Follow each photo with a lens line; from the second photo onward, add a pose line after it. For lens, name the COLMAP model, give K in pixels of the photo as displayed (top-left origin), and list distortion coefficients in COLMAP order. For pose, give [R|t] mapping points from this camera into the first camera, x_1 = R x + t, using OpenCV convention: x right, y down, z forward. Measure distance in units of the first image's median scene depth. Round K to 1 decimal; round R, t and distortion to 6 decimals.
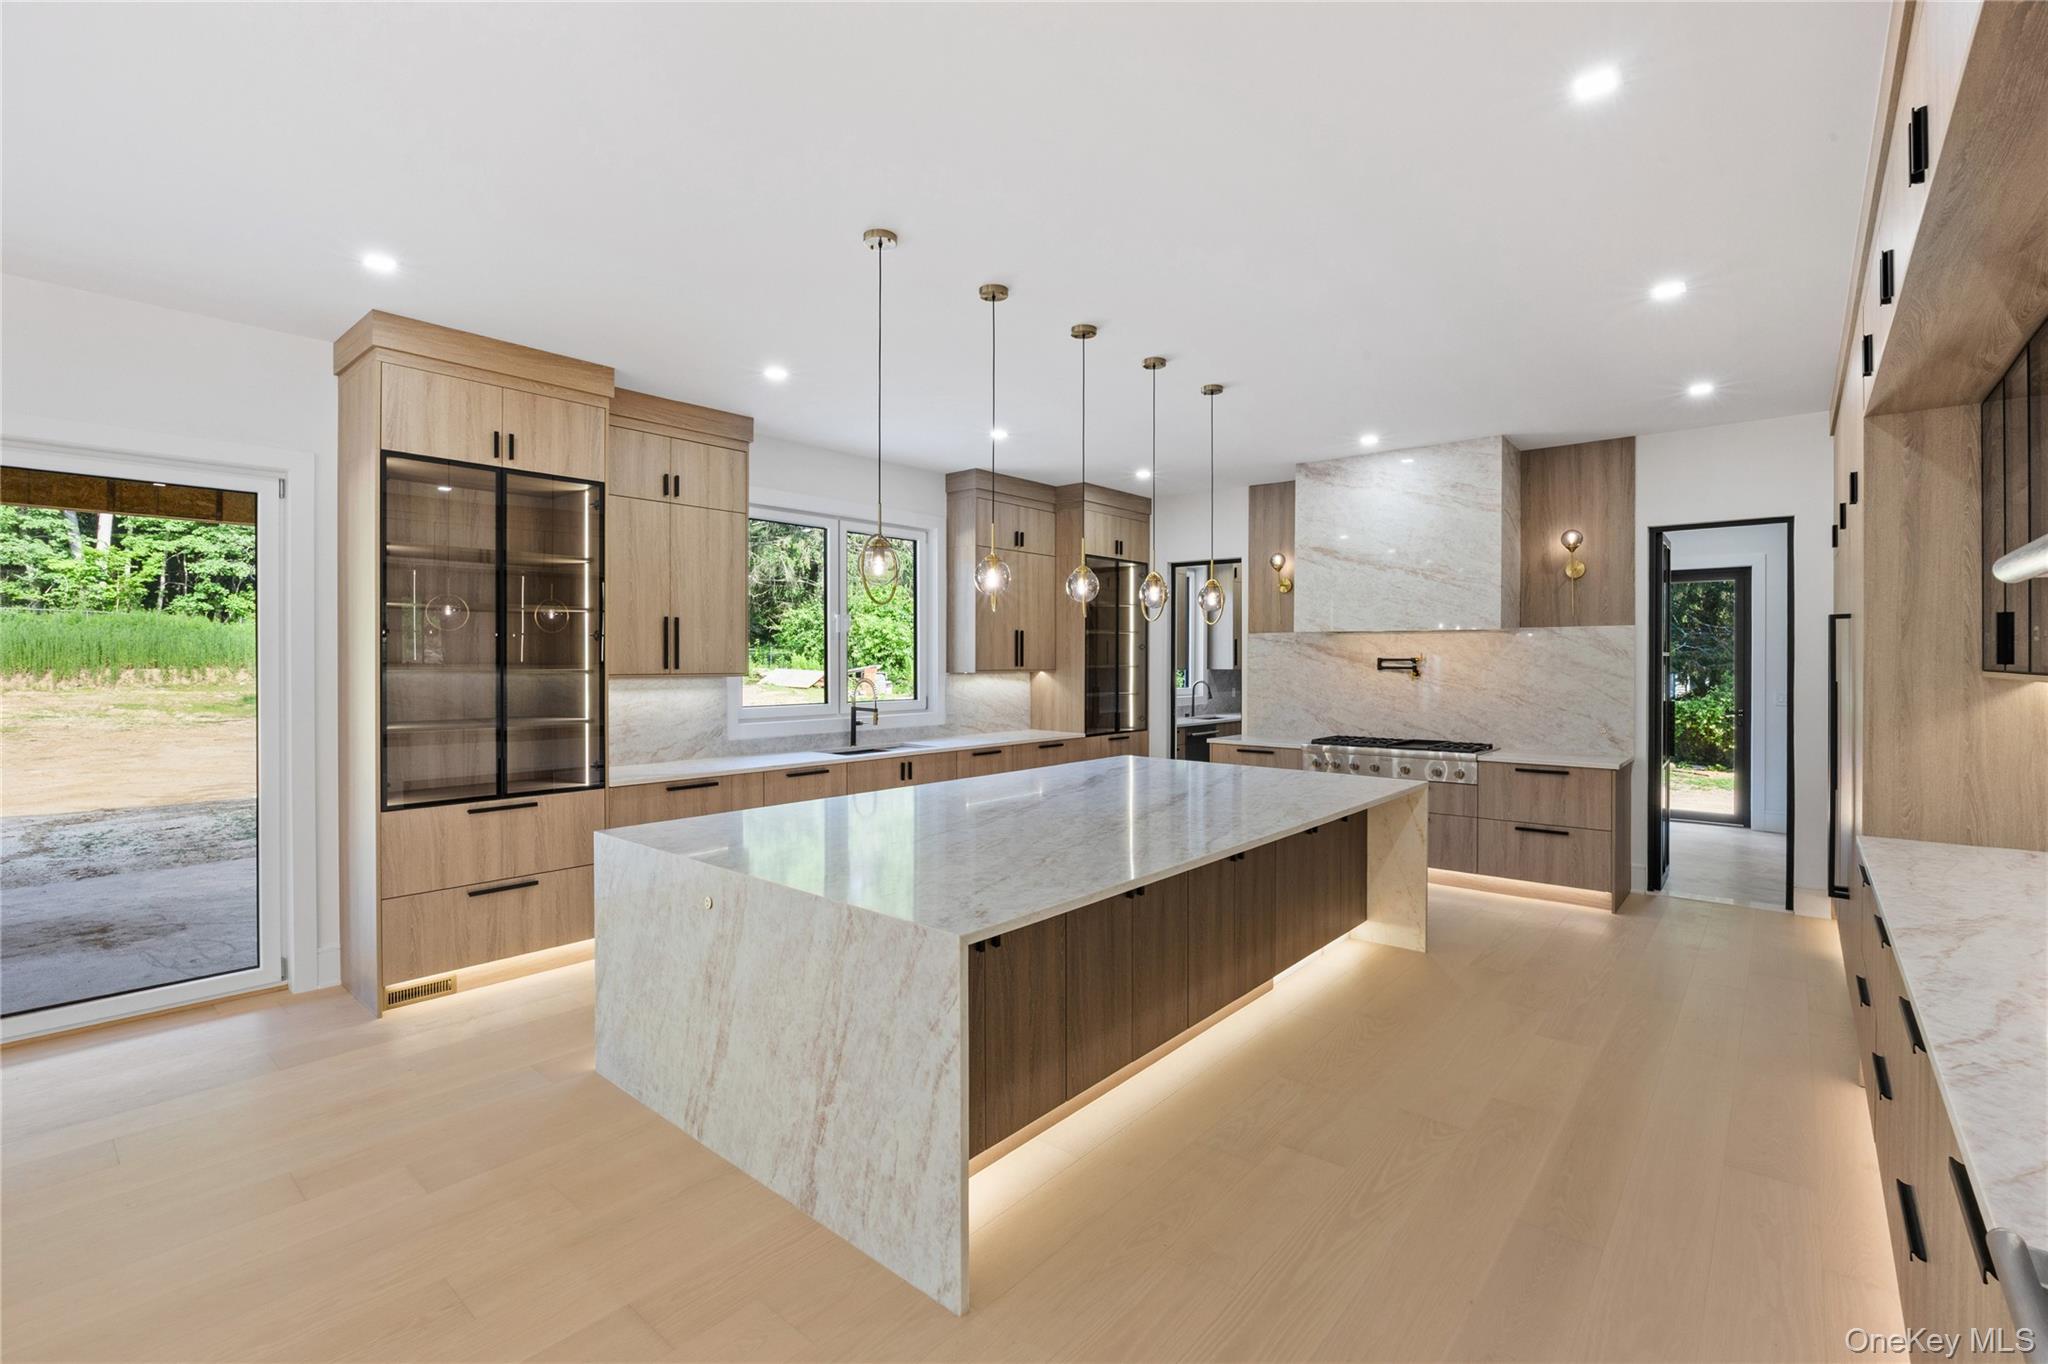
lens RADIAL K [[901.2, 0, 1033.7], [0, 901.2, 661.7], [0, 0, 1]] dist [-0.019606, 0.002594]
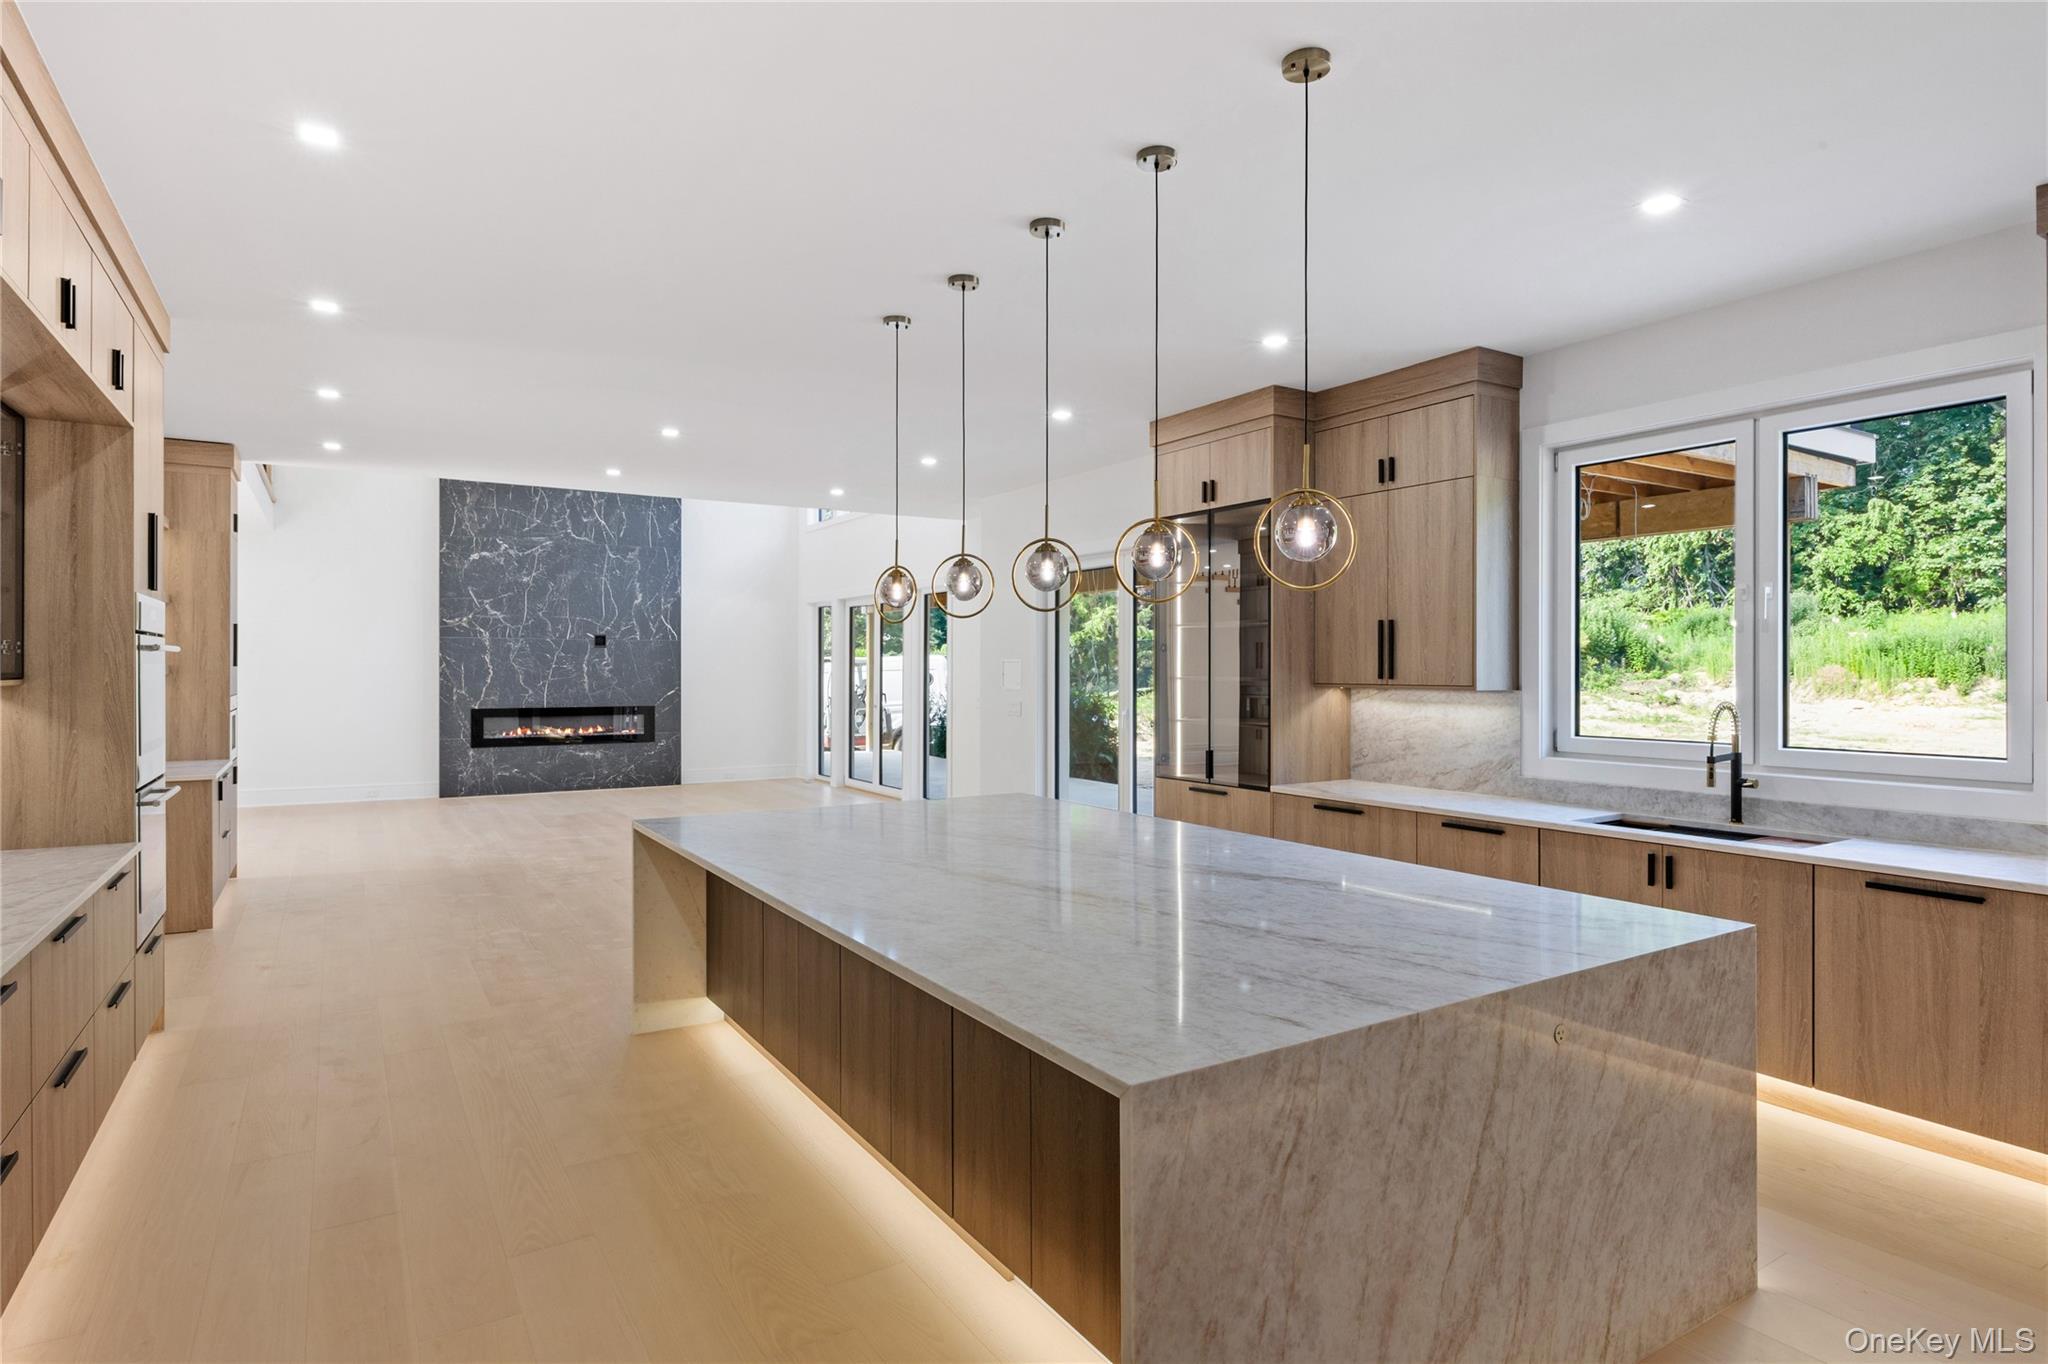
lens RADIAL K [[1096.3, 0, 1005.4], [0, 1096.3, 667.7], [0, 0, 1]] dist [-0.002620, 0.000427]
pose [[-0.315828, -0.000148, -0.948816, 0.696357], [-0.001564, 0.999999, 0.000365, -0.002493], [0.948815, 0.001599, -0.315828, 0.936767]]
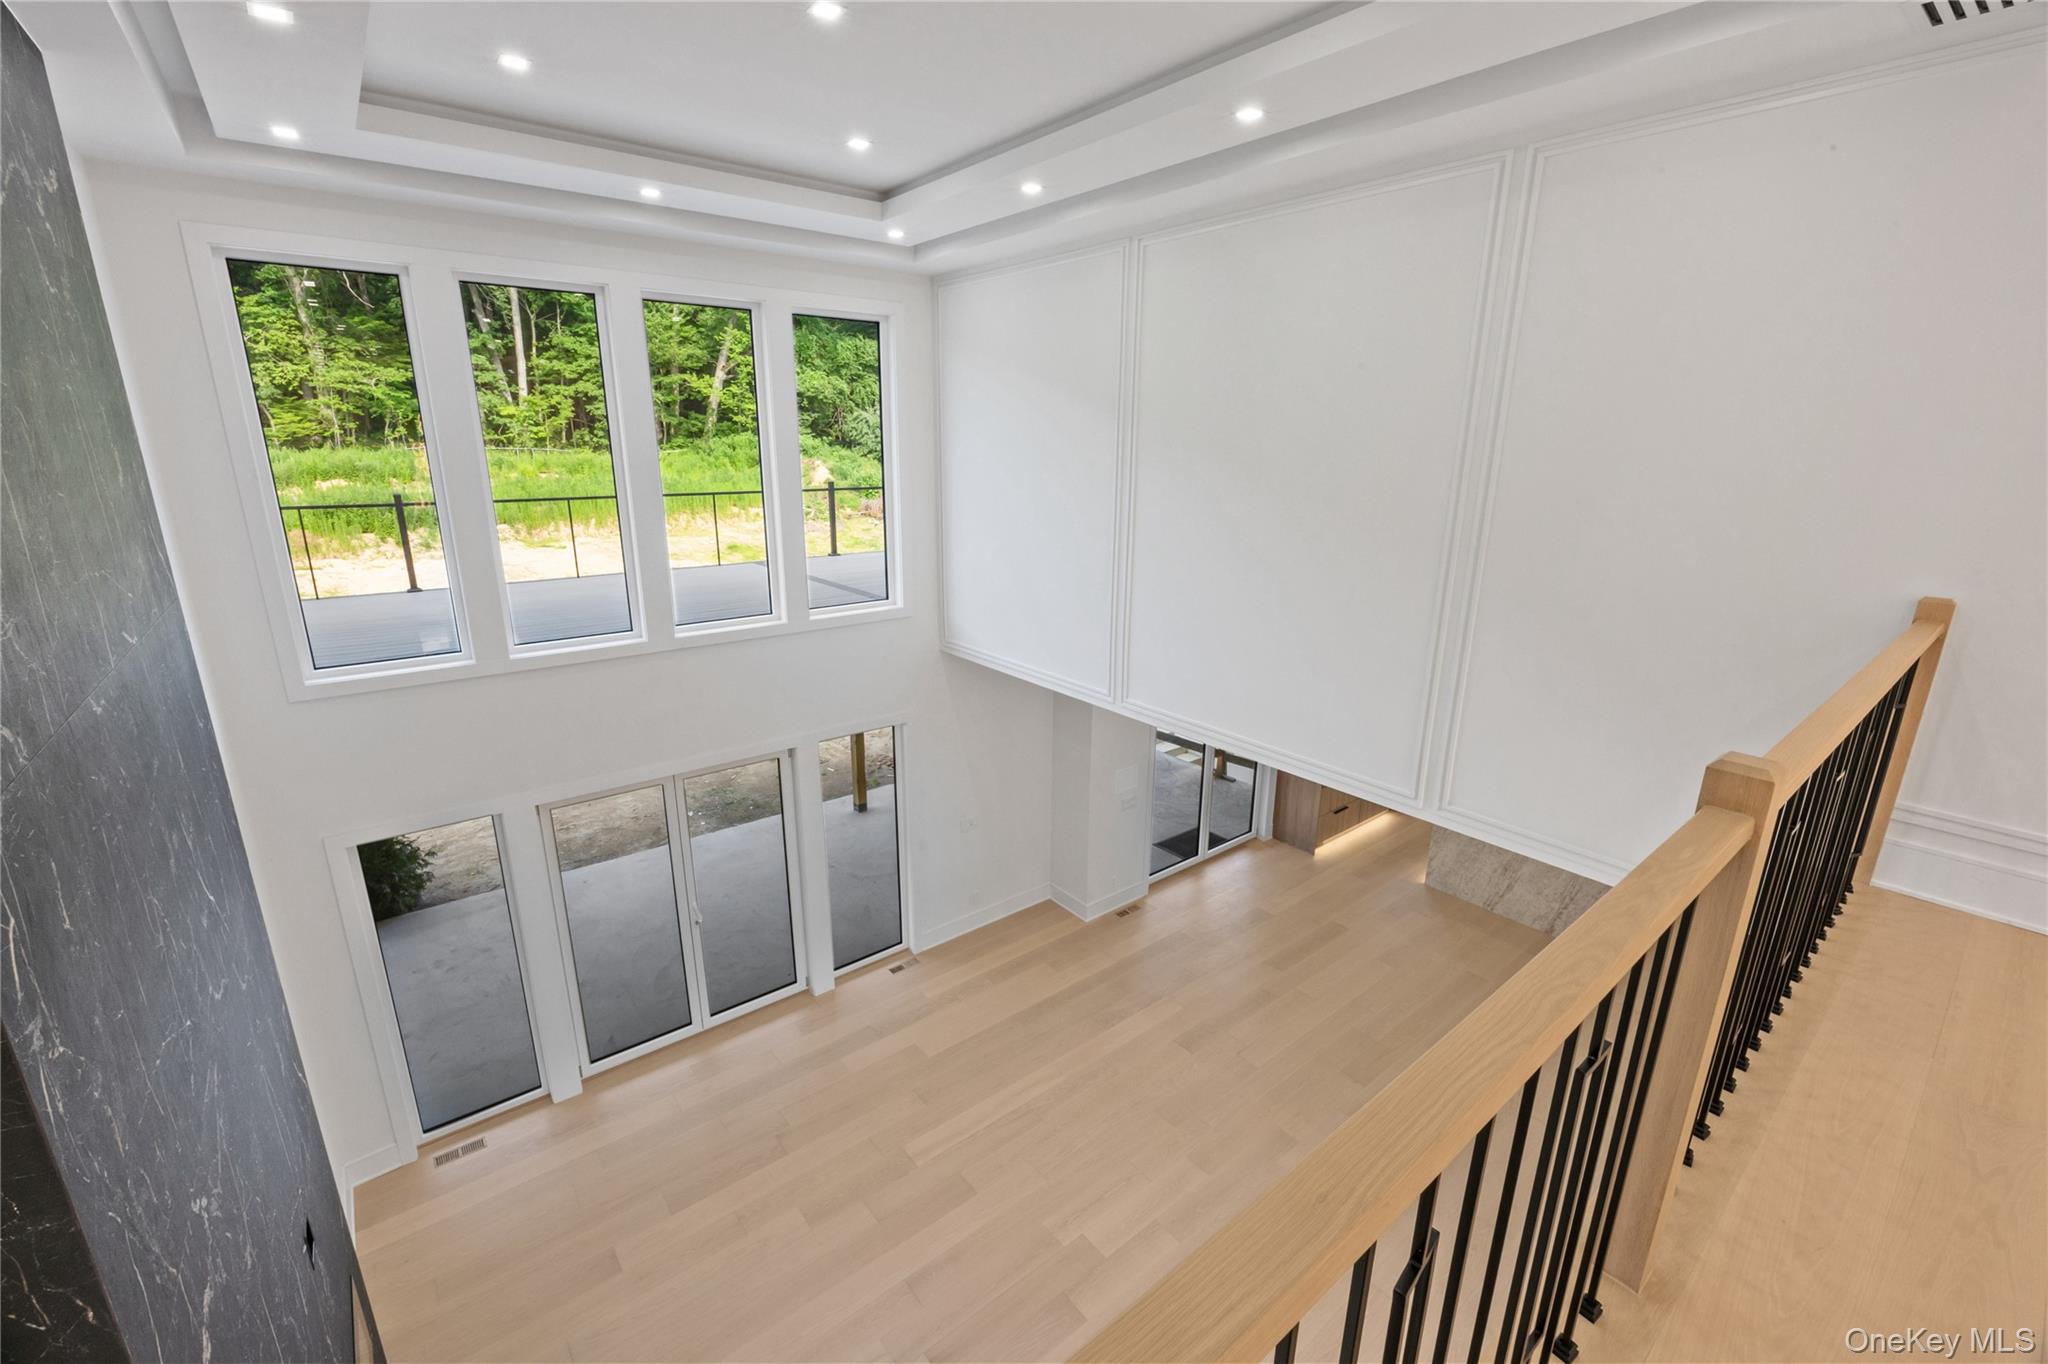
lens RADIAL K [[852.7, 0, 1027.4], [0, 852.7, 671.8], [0, 0, 1]] dist [-0.007172, -0.000516]
pose [[0.982827, 0.059006, -0.174839, -0.856683], [-0.010790, 0.964252, 0.264768, -0.633379], [0.184212, -0.258335, 0.948330, -1.159105]]
